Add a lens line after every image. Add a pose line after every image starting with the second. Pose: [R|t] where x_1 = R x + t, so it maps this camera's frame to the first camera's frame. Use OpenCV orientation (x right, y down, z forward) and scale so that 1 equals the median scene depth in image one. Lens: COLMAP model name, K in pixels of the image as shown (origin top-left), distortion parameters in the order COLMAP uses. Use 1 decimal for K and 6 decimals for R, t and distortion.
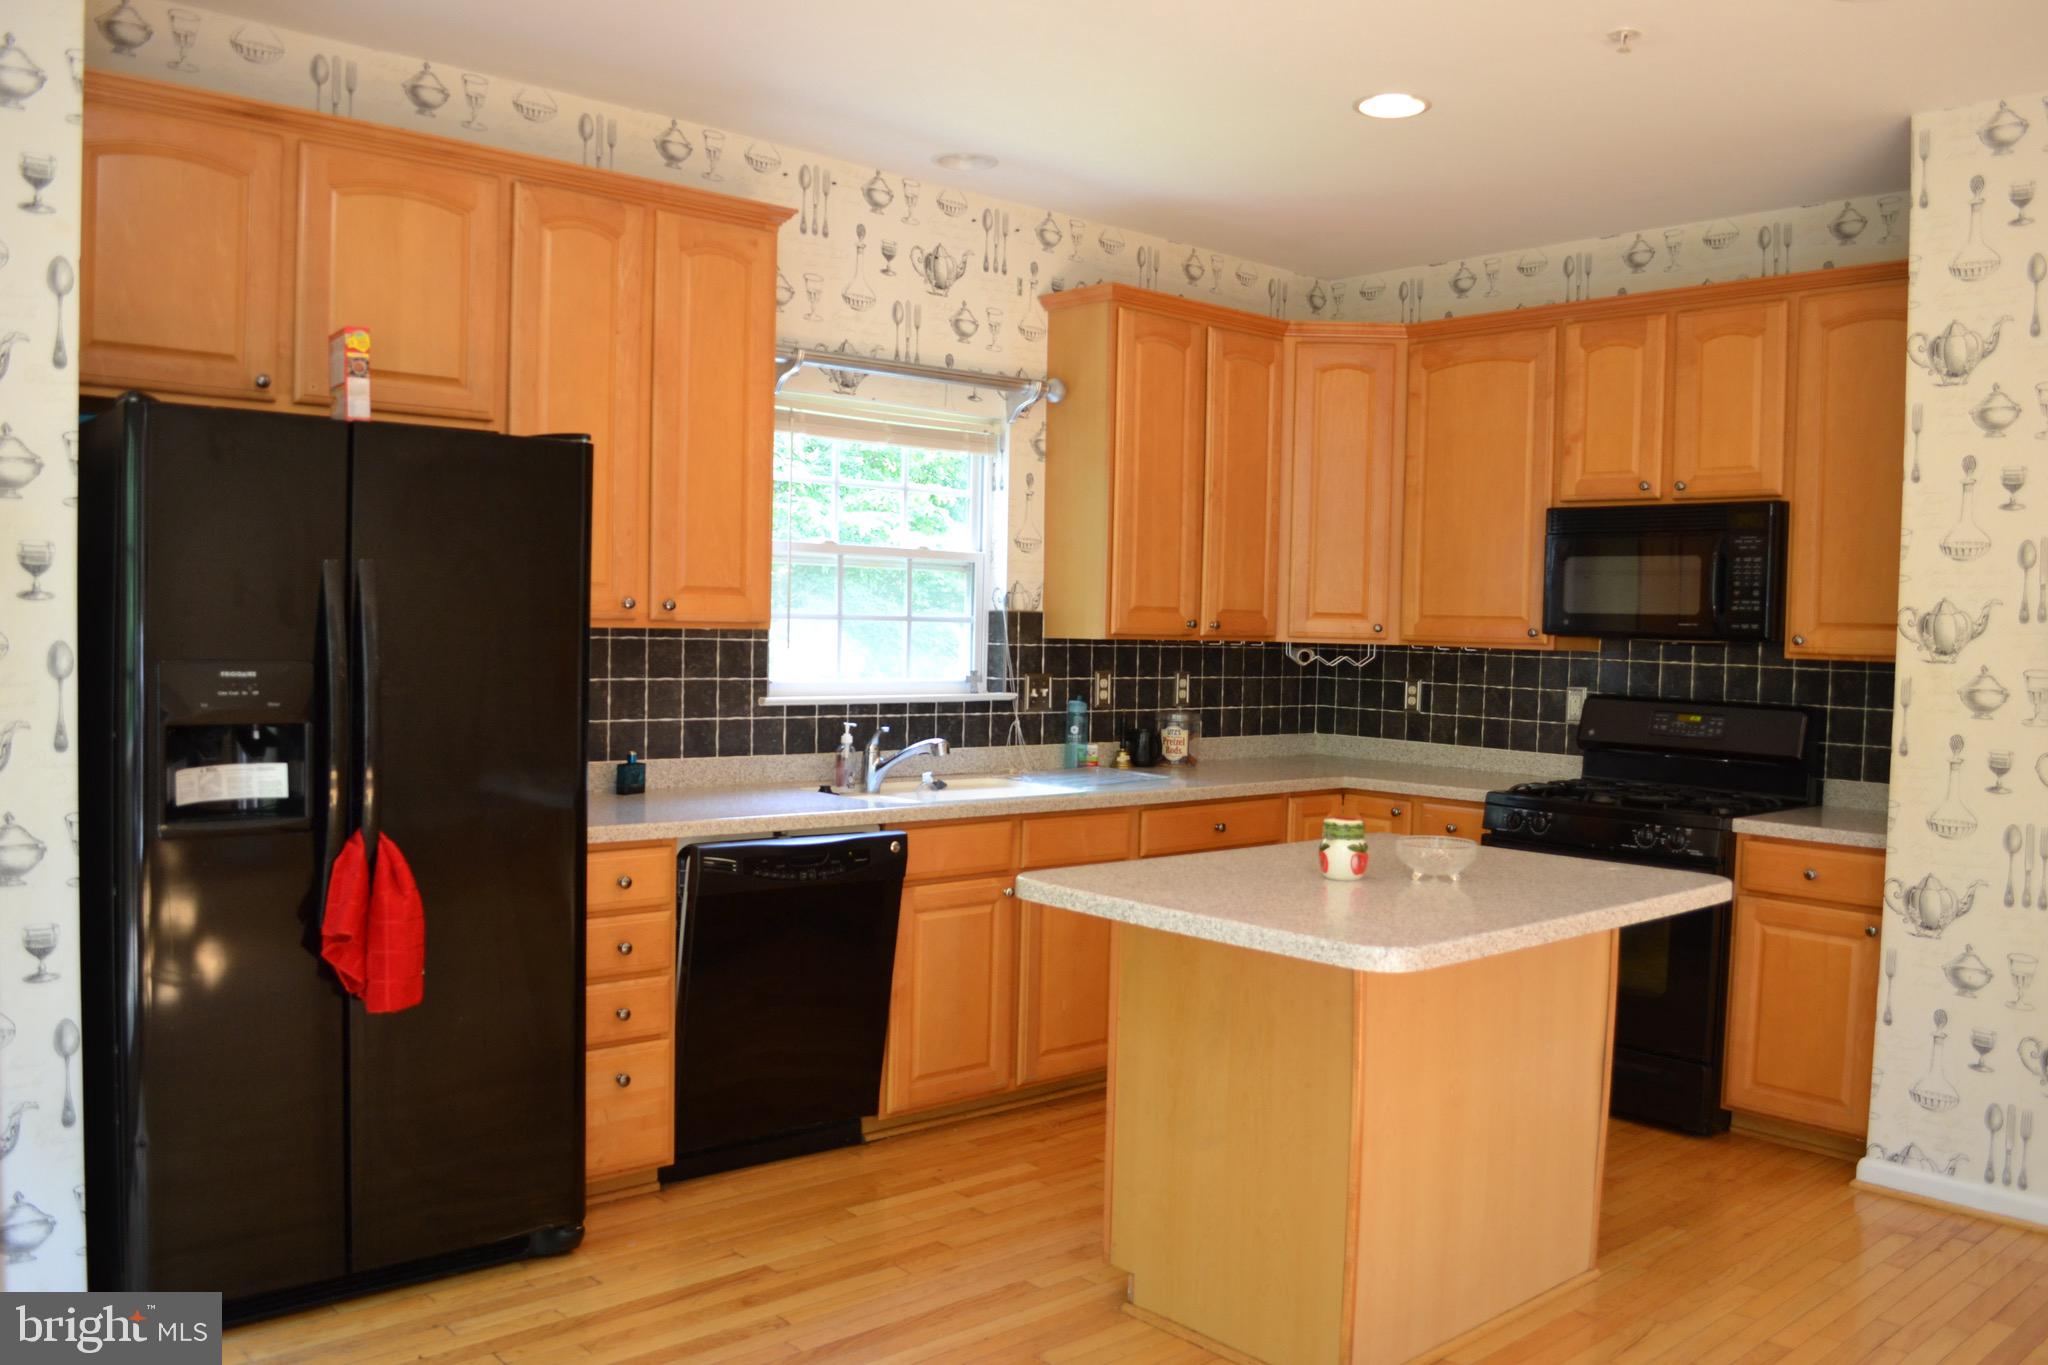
lens RADIAL K [[1643.6, 0, 1044.8], [0, 1643.6, 696.3], [0, 0, 1]] dist [-0.085869, 0.018336]
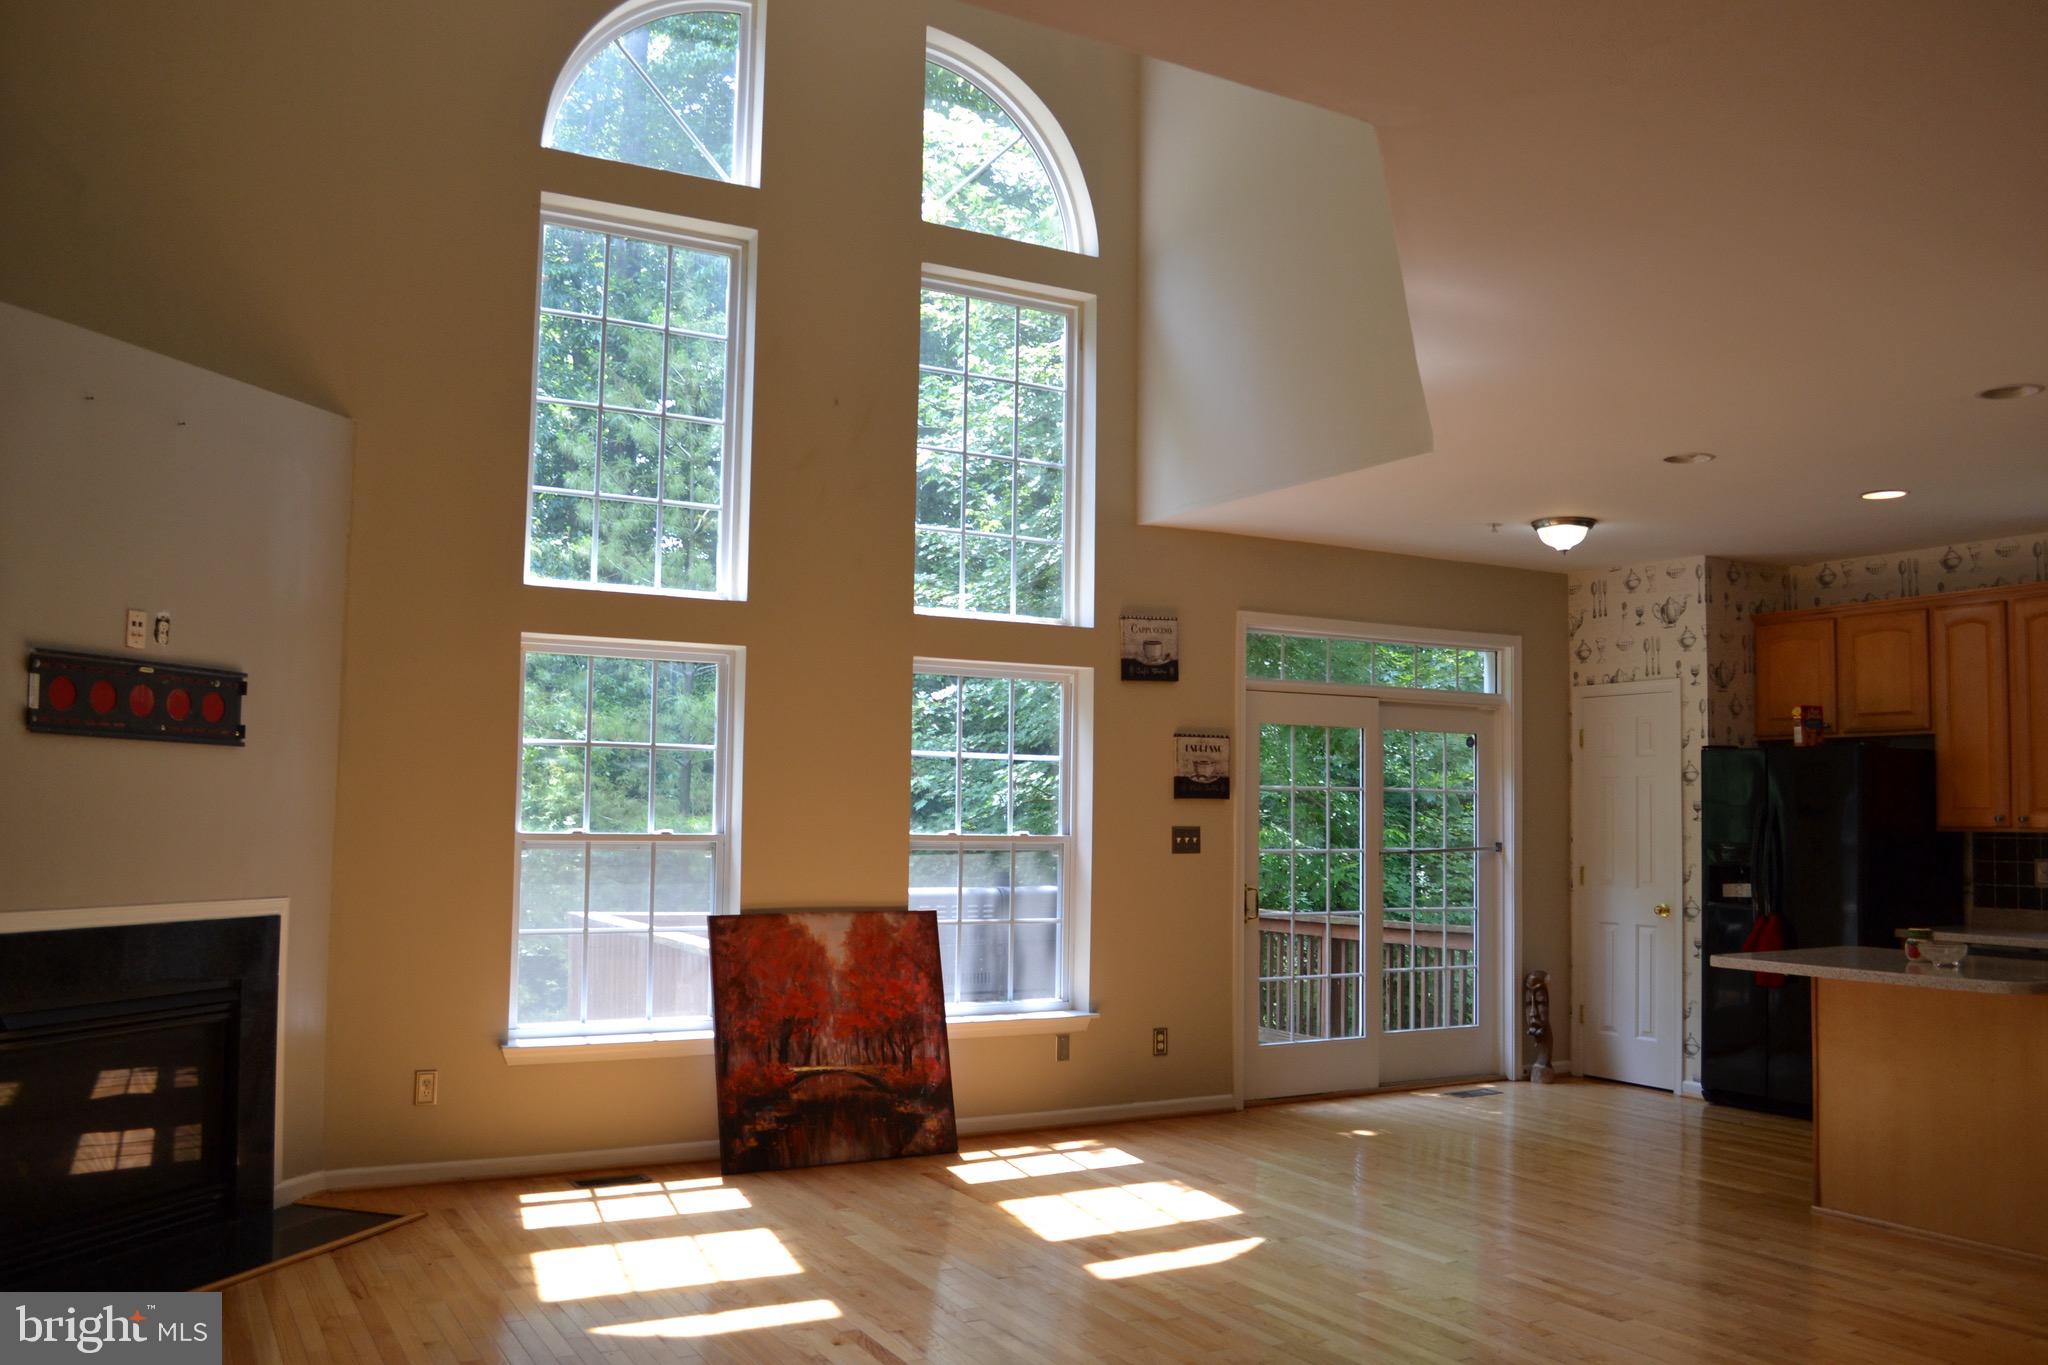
lens RADIAL K [[1643.6, 0, 1040.1], [0, 1643.6, 694.6], [0, 0, 1]] dist [-0.085869, 0.018336]
pose [[-0.218539, -0.096378, -0.971057, 1.551836], [-0.062471, 0.994451, -0.084641, 0.021205], [0.973827, 0.042166, -0.223347, 0.312414]]
